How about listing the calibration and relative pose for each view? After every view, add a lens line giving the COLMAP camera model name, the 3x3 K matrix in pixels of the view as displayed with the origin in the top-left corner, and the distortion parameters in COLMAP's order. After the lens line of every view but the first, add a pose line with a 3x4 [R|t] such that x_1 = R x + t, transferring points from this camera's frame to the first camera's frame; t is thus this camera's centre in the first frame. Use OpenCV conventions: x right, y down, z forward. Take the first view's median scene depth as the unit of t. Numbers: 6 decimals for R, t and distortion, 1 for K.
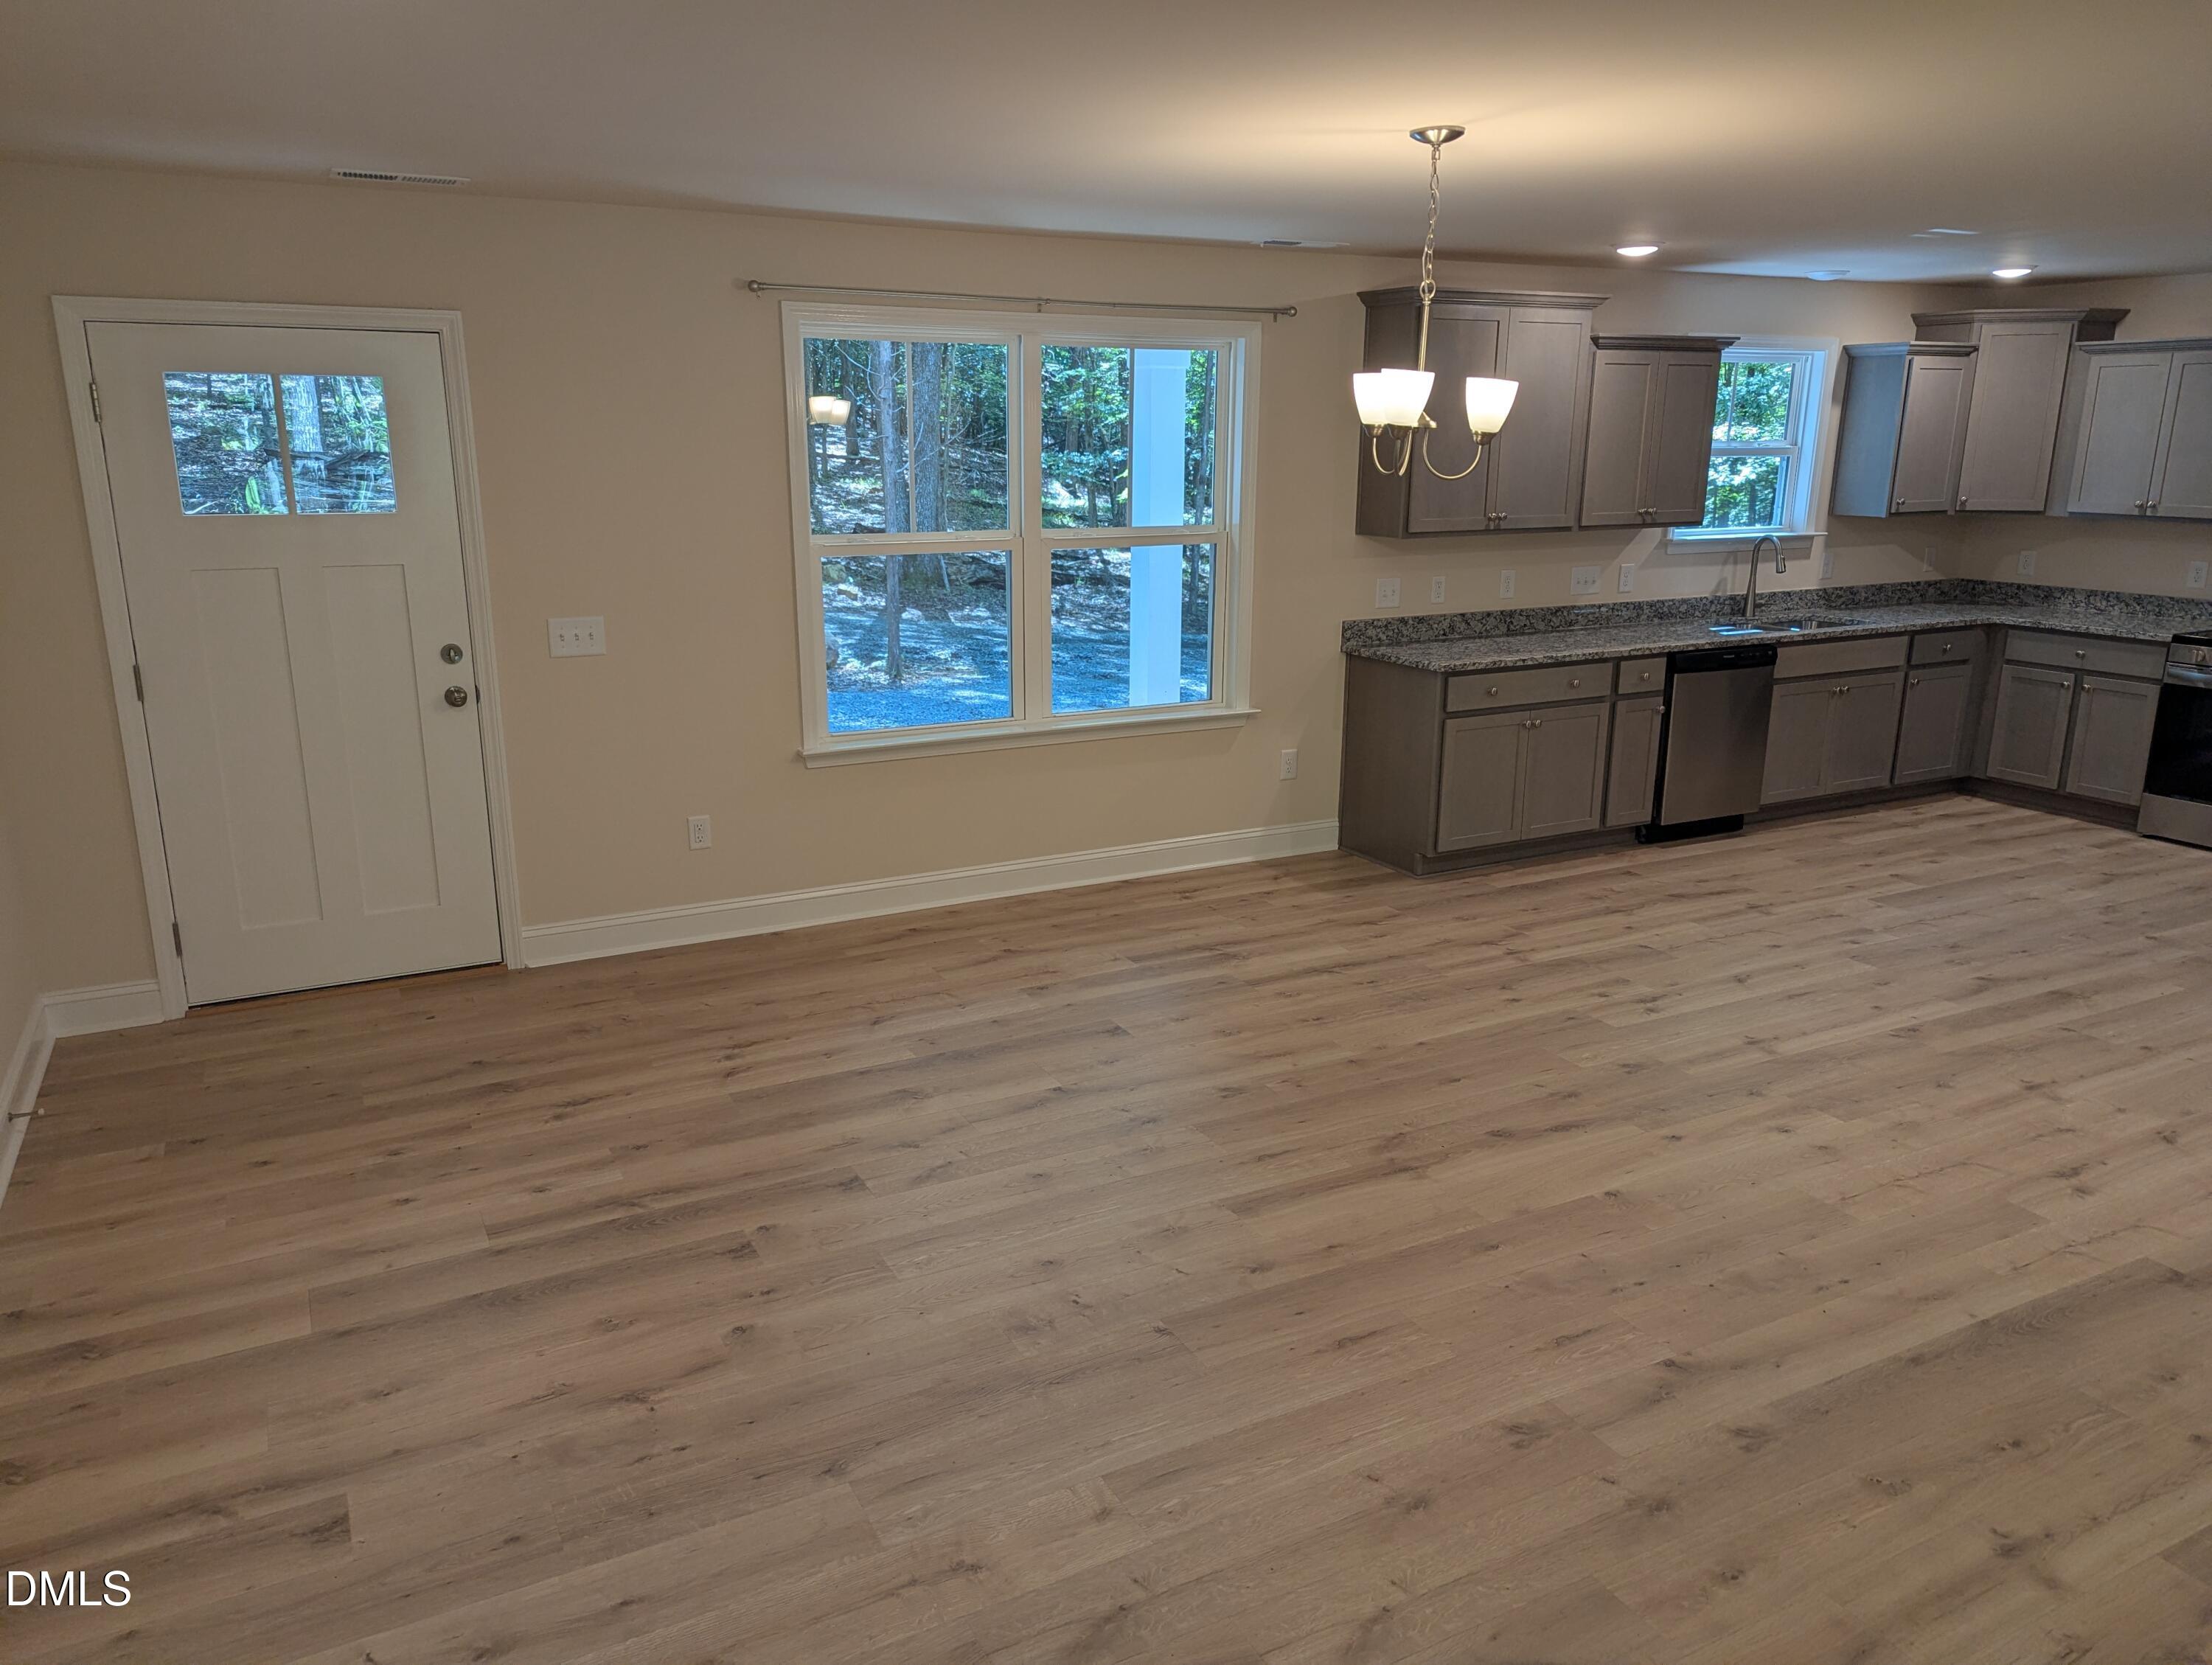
lens RADIAL K [[1546.6, 0, 1094.2], [0, 1546.6, 839.5], [0, 0, 1]] dist [0.060727, -0.044855]
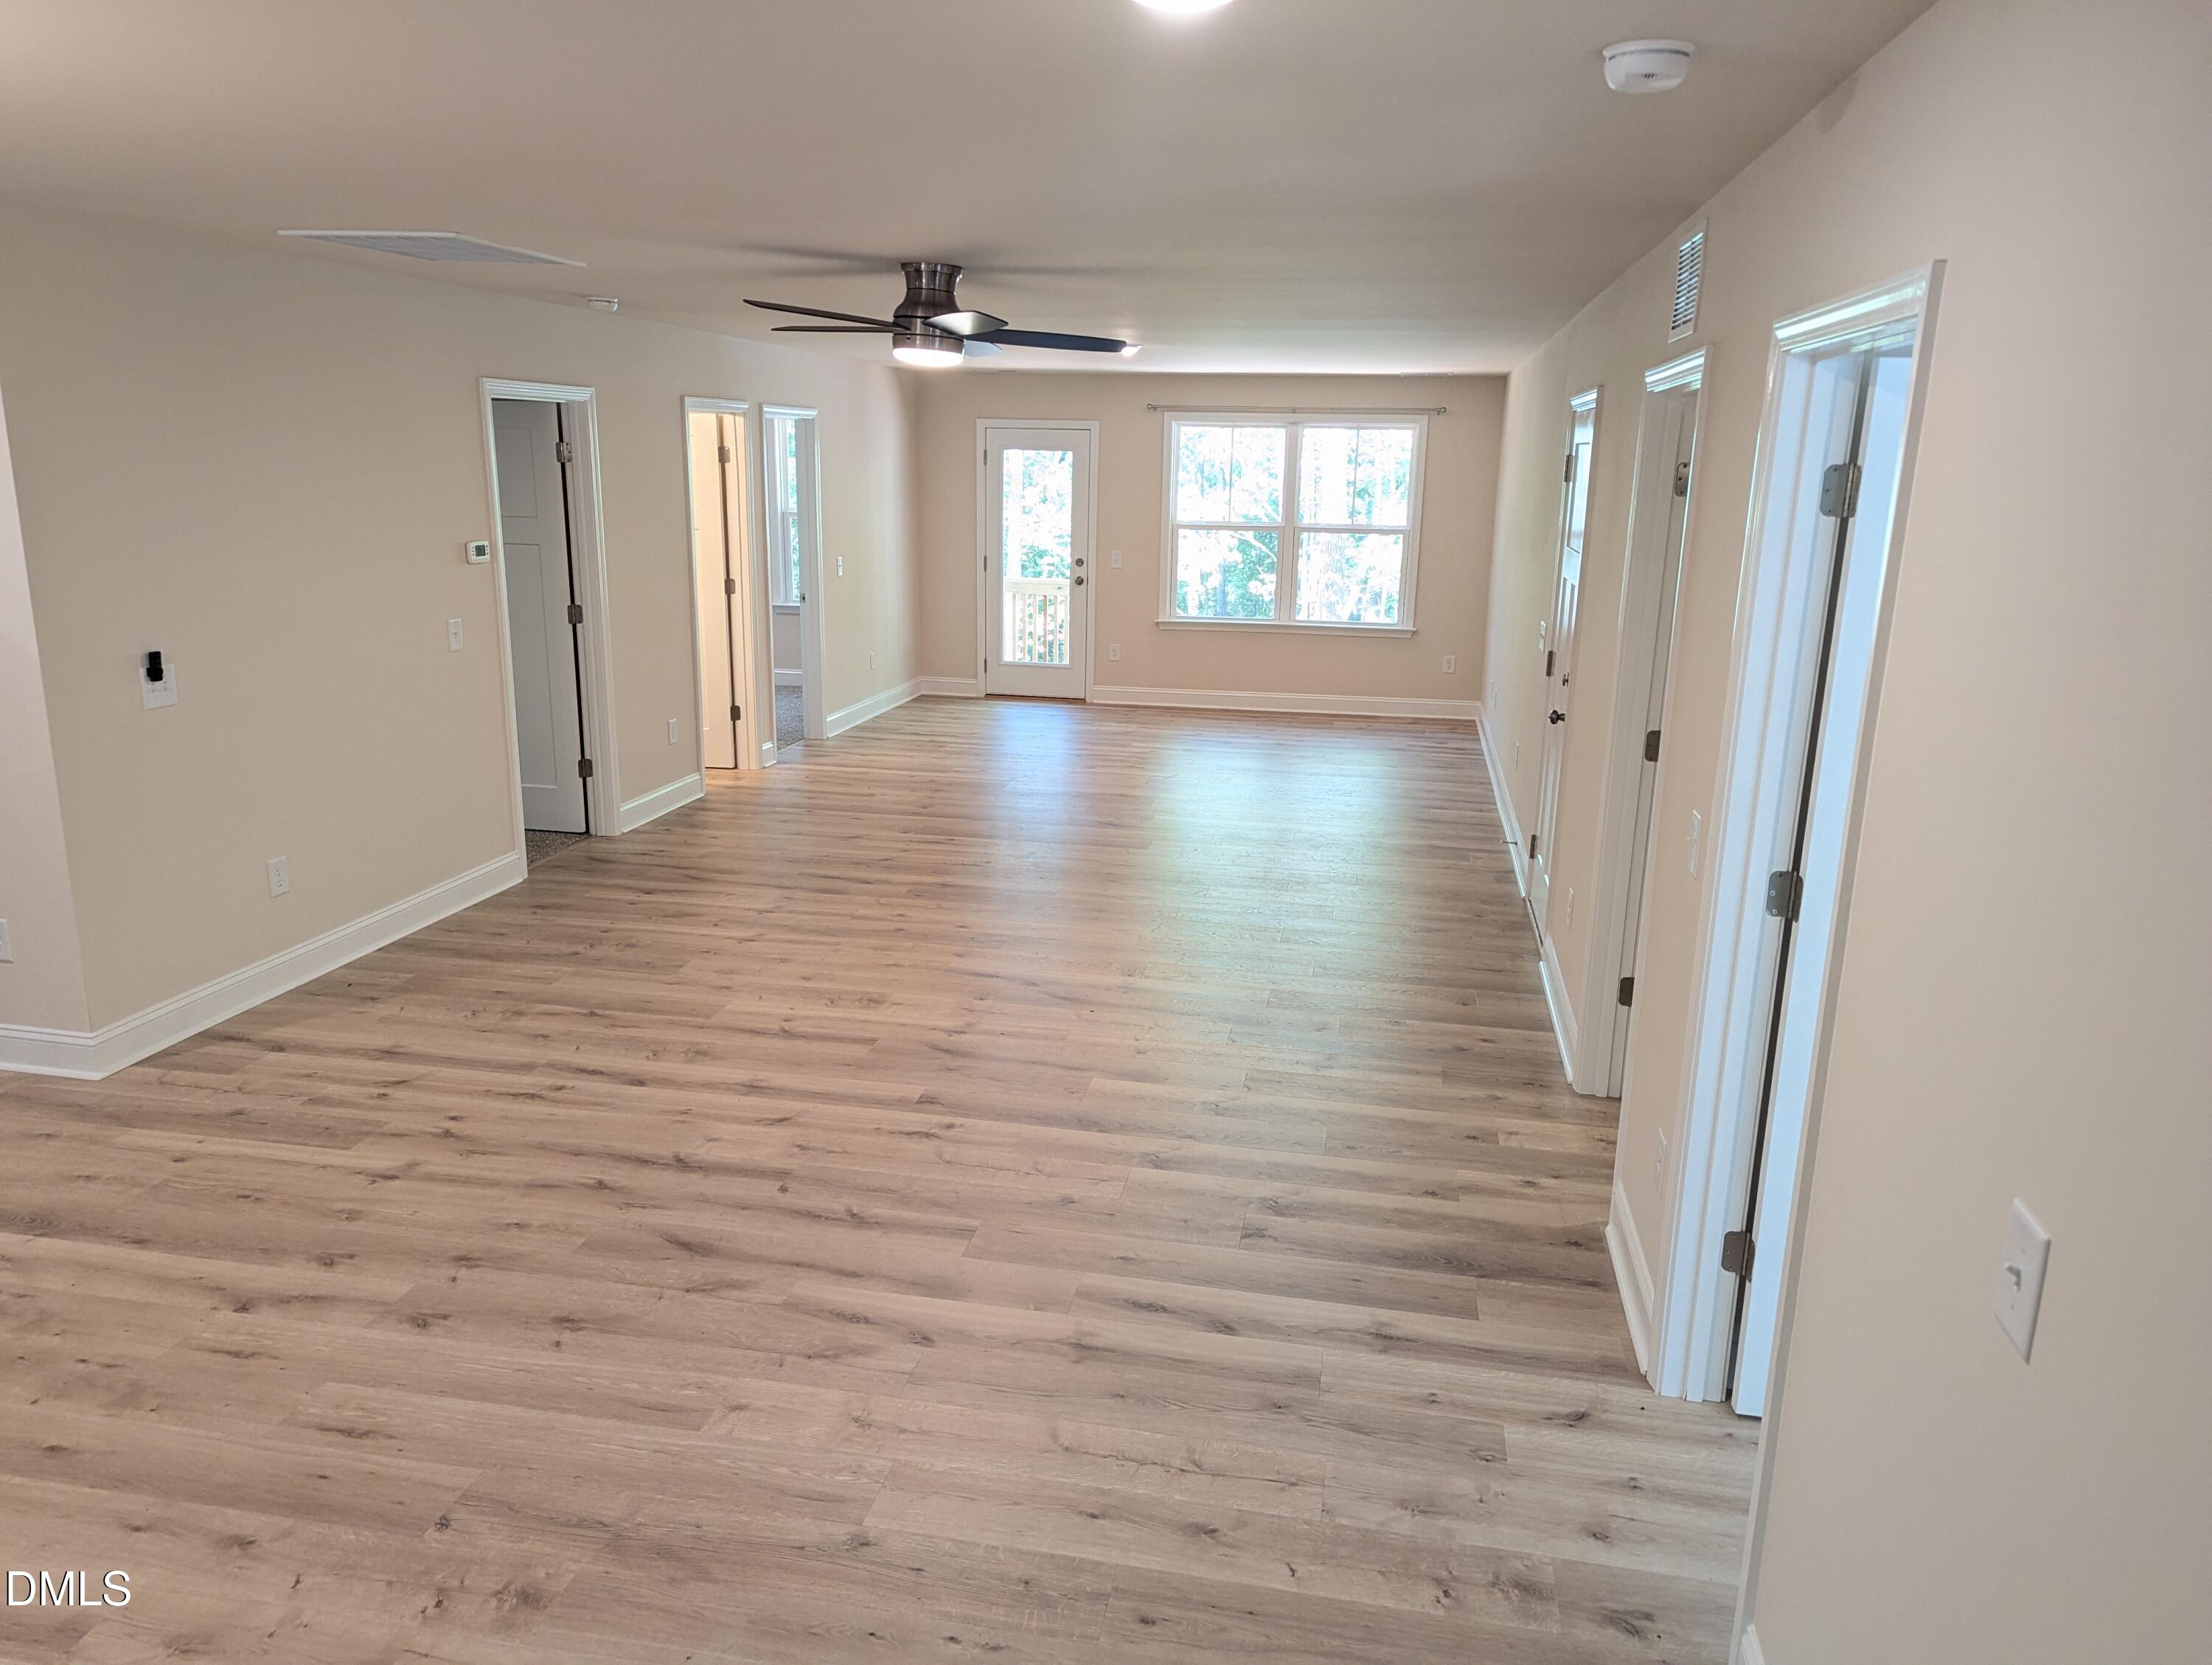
lens RADIAL K [[1546.6, 0, 1101.2], [0, 1546.6, 833.1], [0, 0, 1]] dist [0.060727, -0.044855]
pose [[-0.783419, -0.164305, 0.599381, -0.411364], [0.138174, 0.894238, 0.425731, -0.203750], [-0.605939, 0.416344, -0.677861, 0.709148]]
